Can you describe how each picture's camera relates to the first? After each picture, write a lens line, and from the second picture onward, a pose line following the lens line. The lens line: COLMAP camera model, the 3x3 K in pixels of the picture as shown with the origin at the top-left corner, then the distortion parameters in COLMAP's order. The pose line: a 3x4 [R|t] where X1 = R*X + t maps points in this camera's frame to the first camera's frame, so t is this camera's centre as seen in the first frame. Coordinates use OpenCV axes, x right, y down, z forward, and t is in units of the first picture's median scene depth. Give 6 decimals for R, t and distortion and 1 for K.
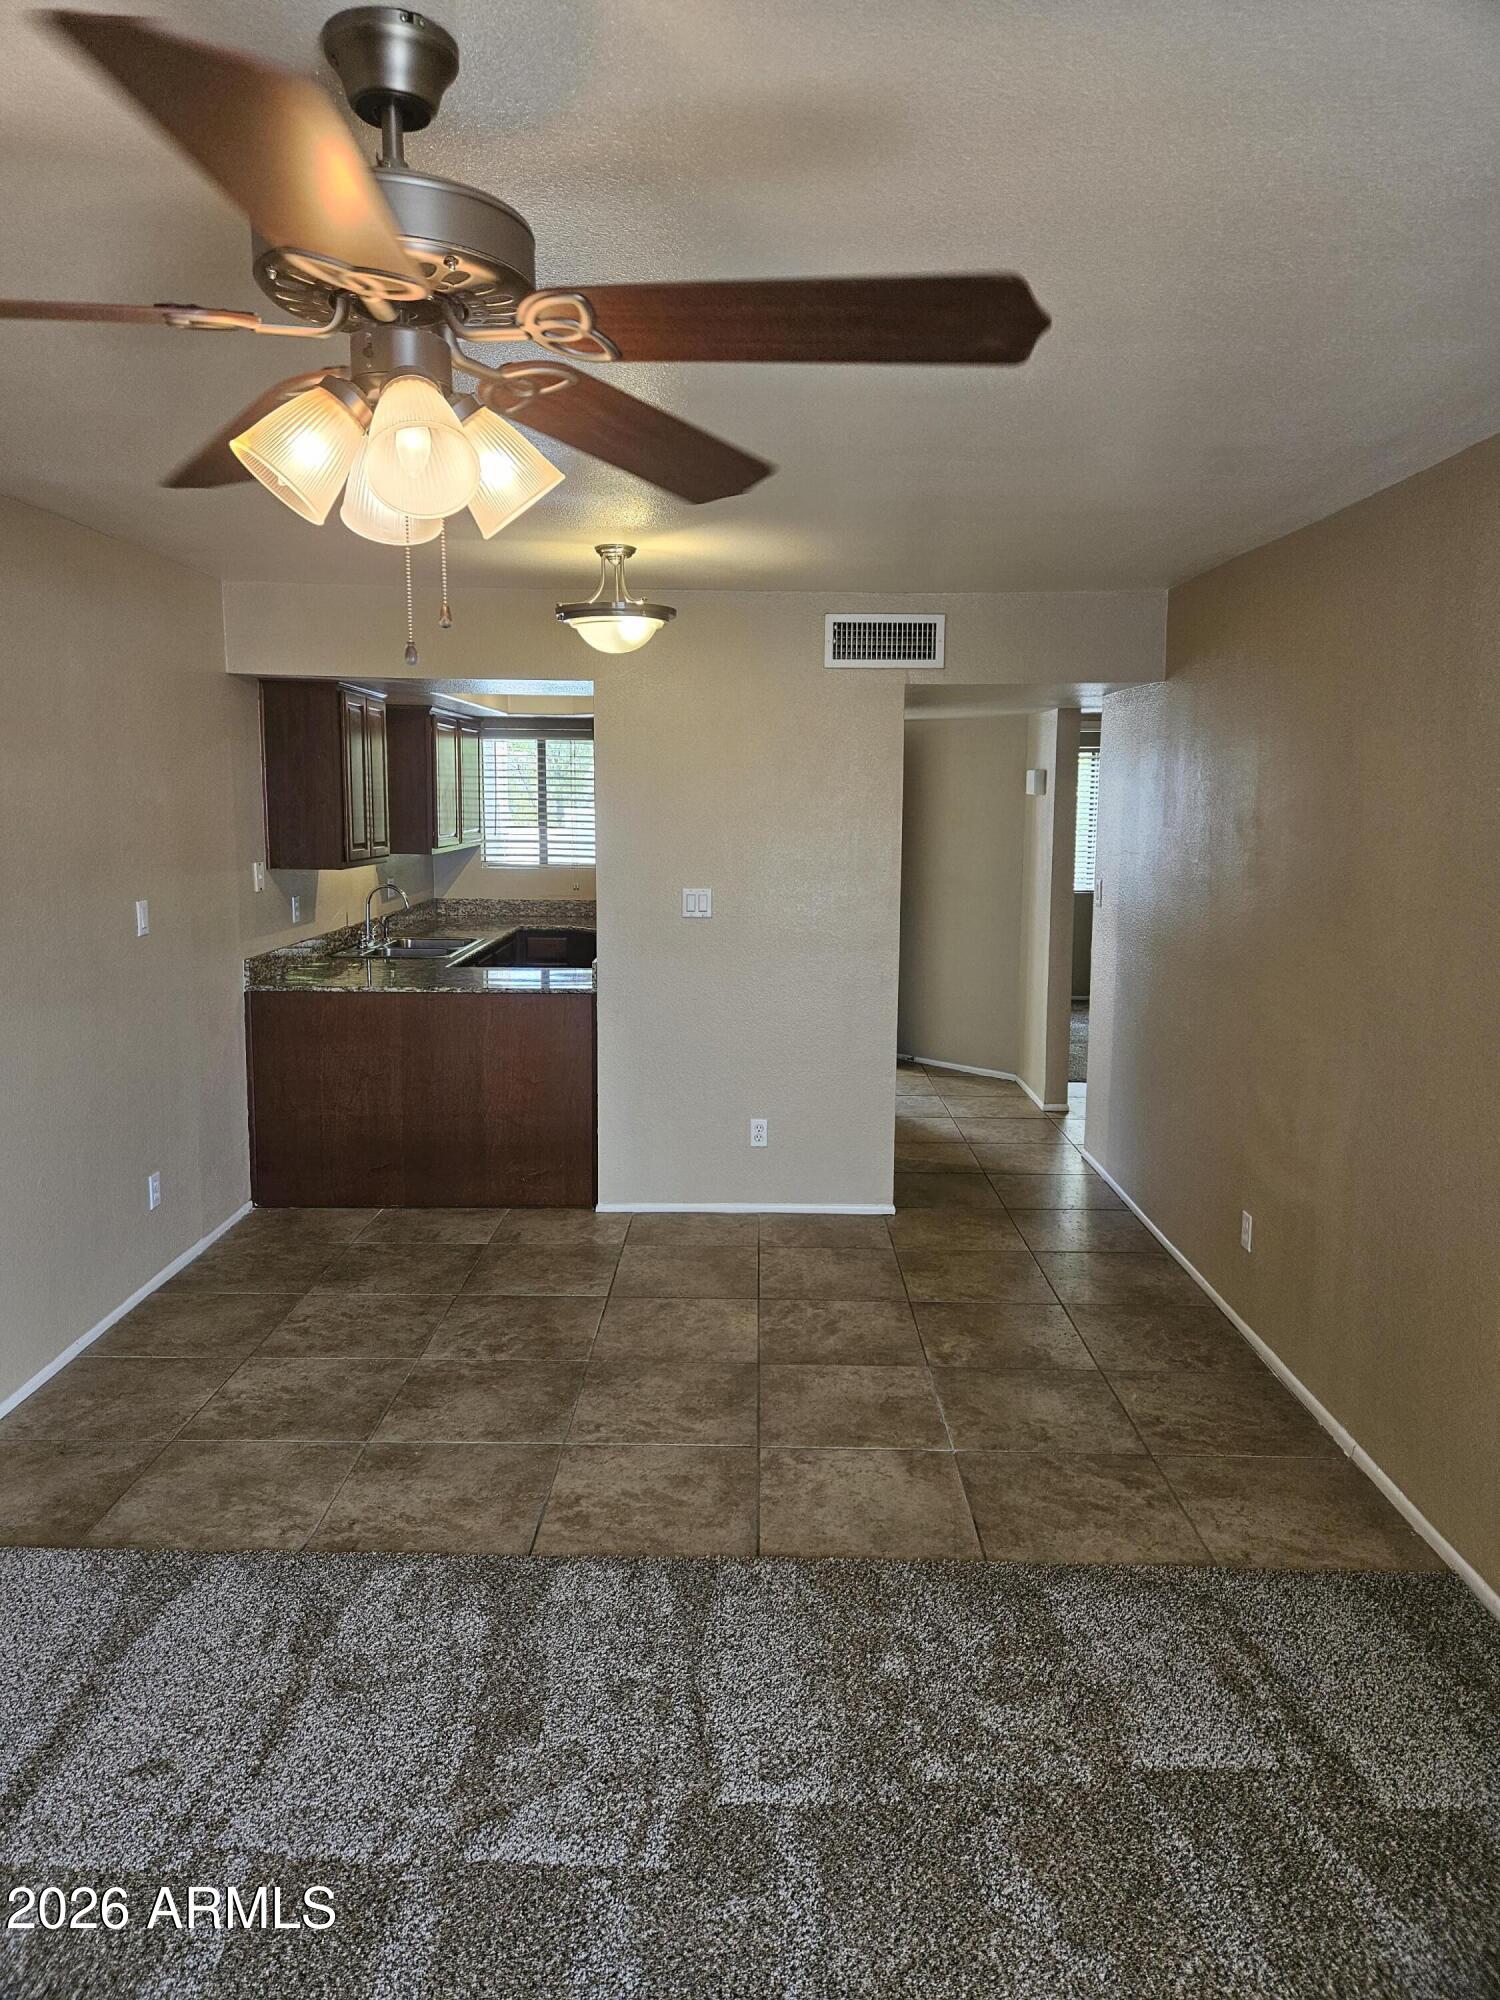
lens RADIAL K [[1357.2, 0, 750.0], [0, 1357.2, 1000.0], [0, 0, 1]] dist [0.064195, -0.057168]
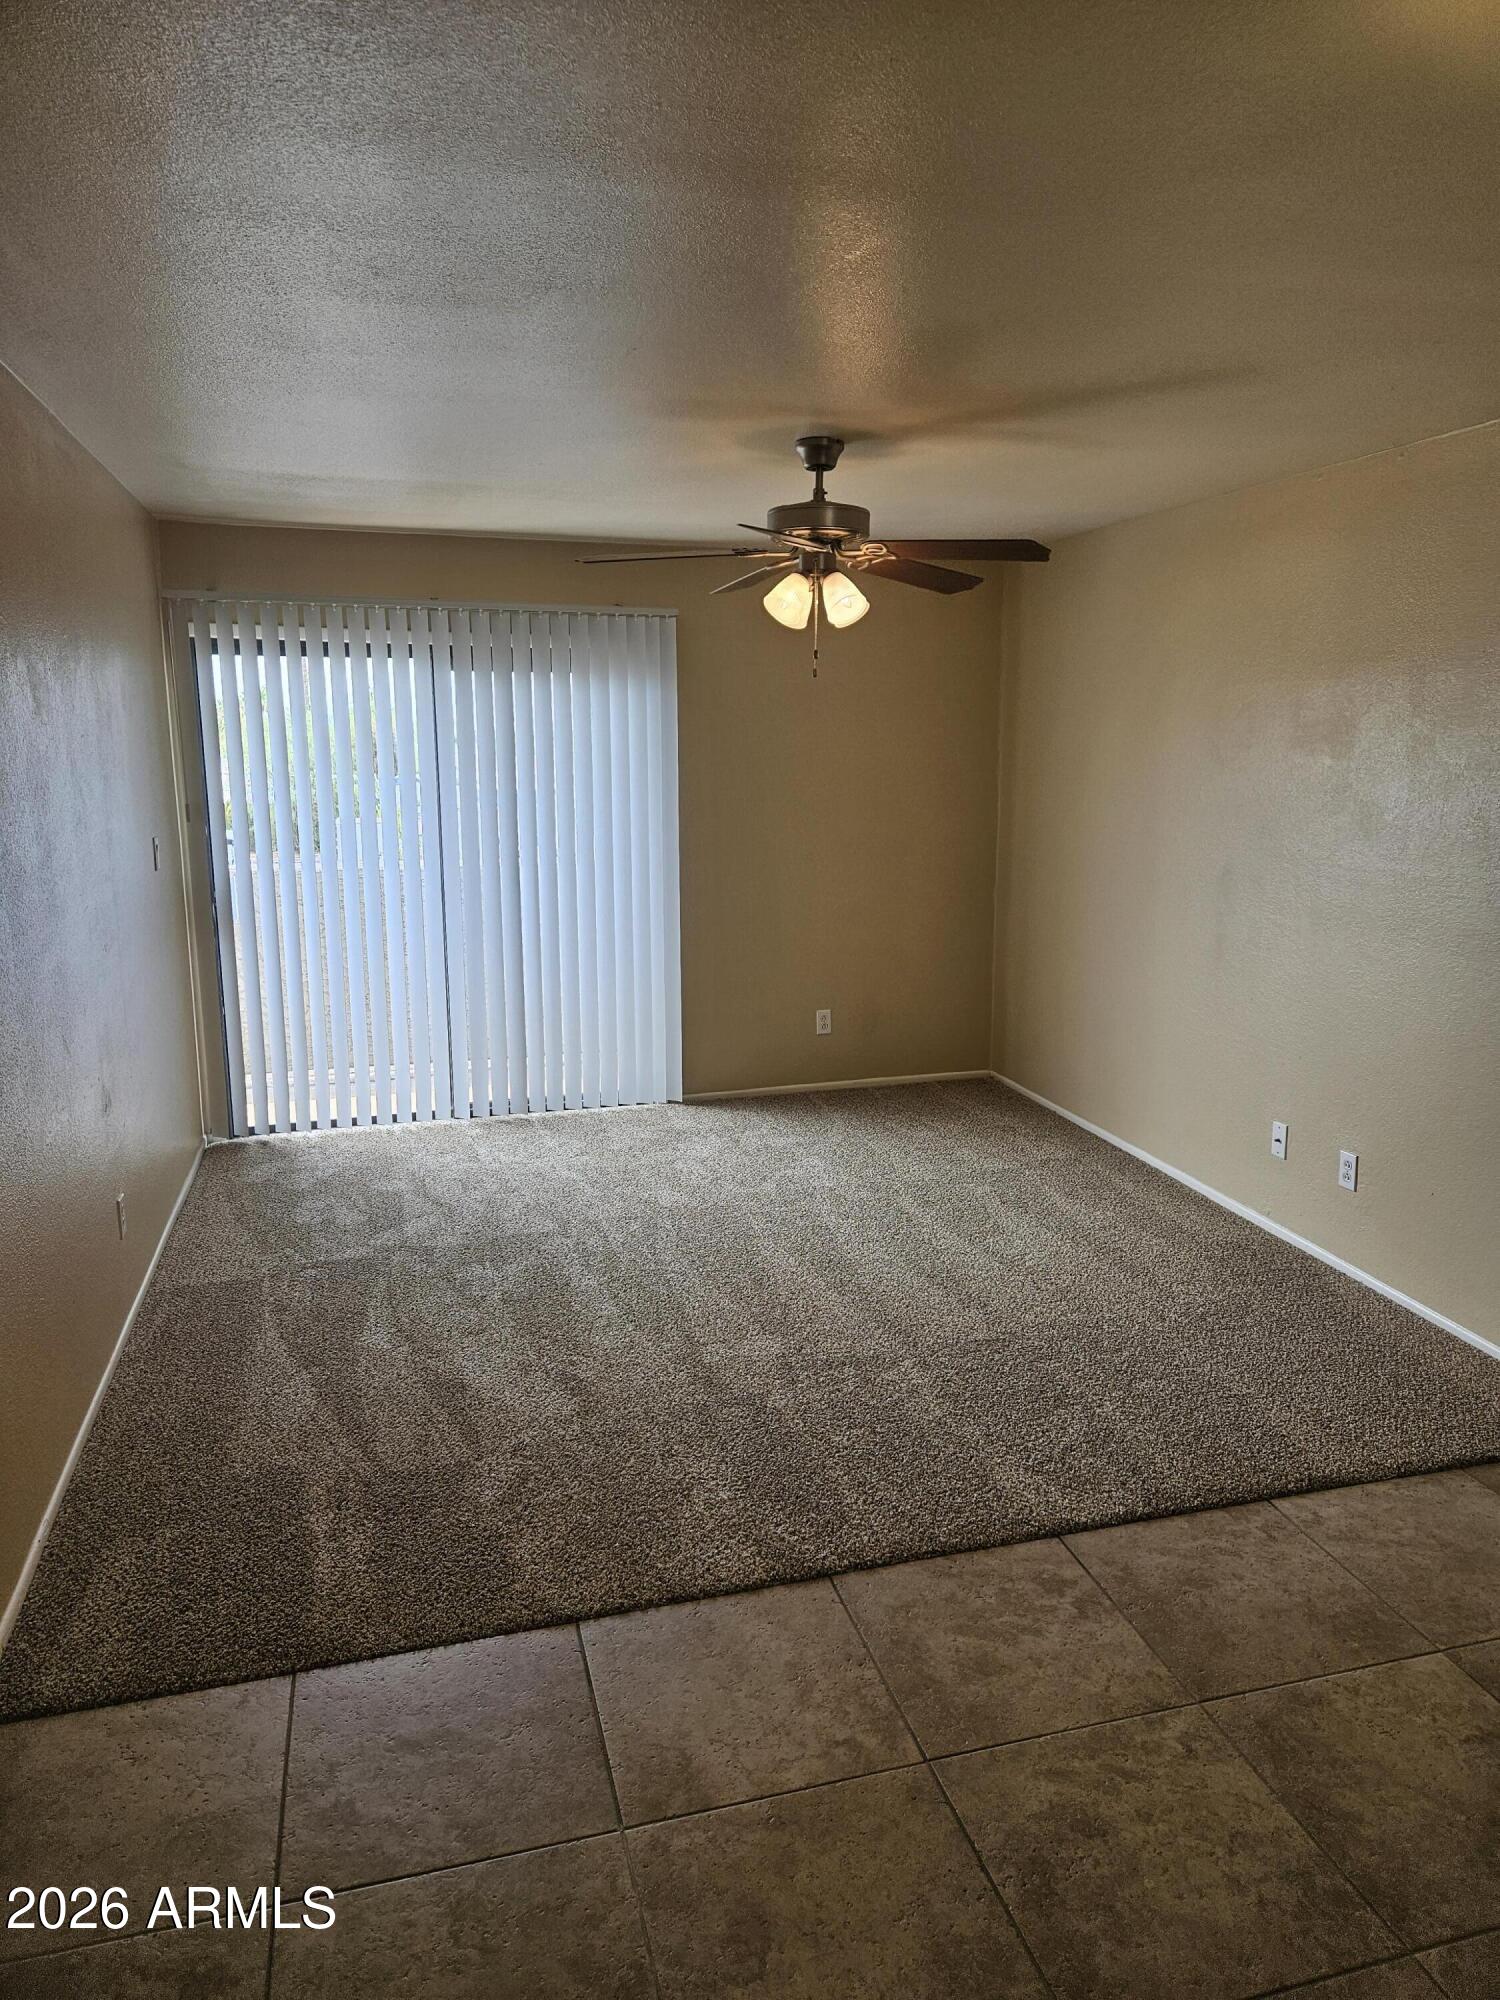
lens RADIAL K [[1357.2, 0, 750.0], [0, 1357.2, 1000.0], [0, 0, 1]] dist [0.064195, -0.057168]
pose [[-0.964657, 0.041715, -0.260185, 0.241577], [-0.048421, 0.942516, 0.330635, -0.216660], [0.259021, 0.331547, -0.907185, 1.471629]]
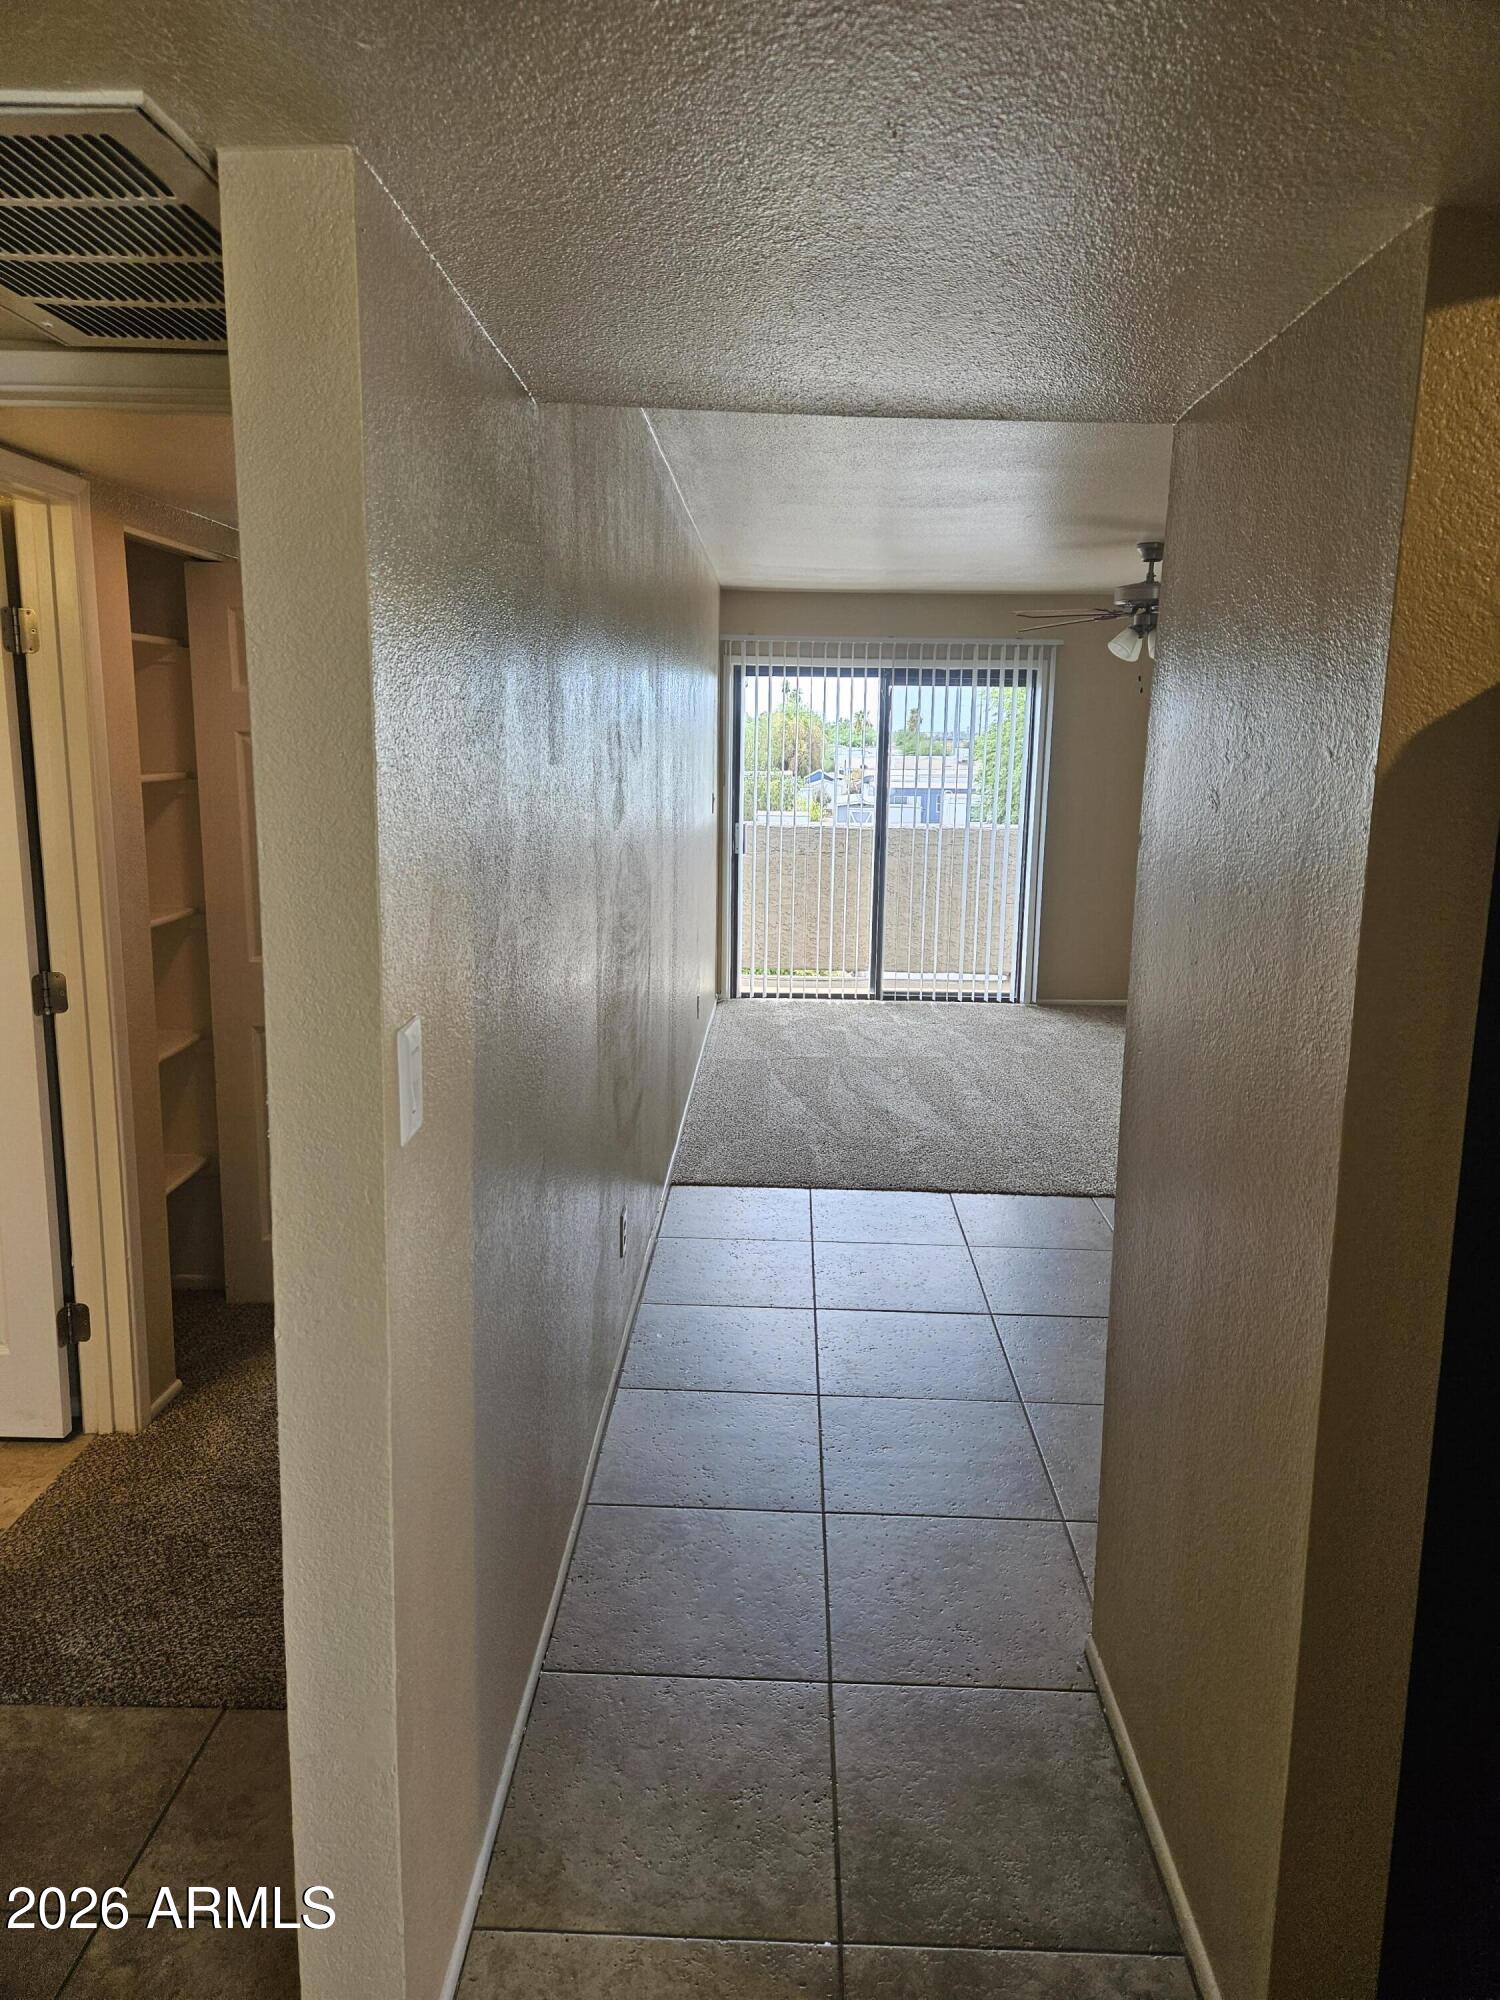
lens RADIAL K [[1357.2, 0, 750.0], [0, 1357.2, 1000.0], [0, 0, 1]] dist [0.064195, -0.057168]
pose [[-0.999459, -0.027554, 0.017962, 0.342355], [-0.019836, 0.940552, 0.339069, -0.312650], [-0.026237, 0.338529, -0.940590, 2.166071]]
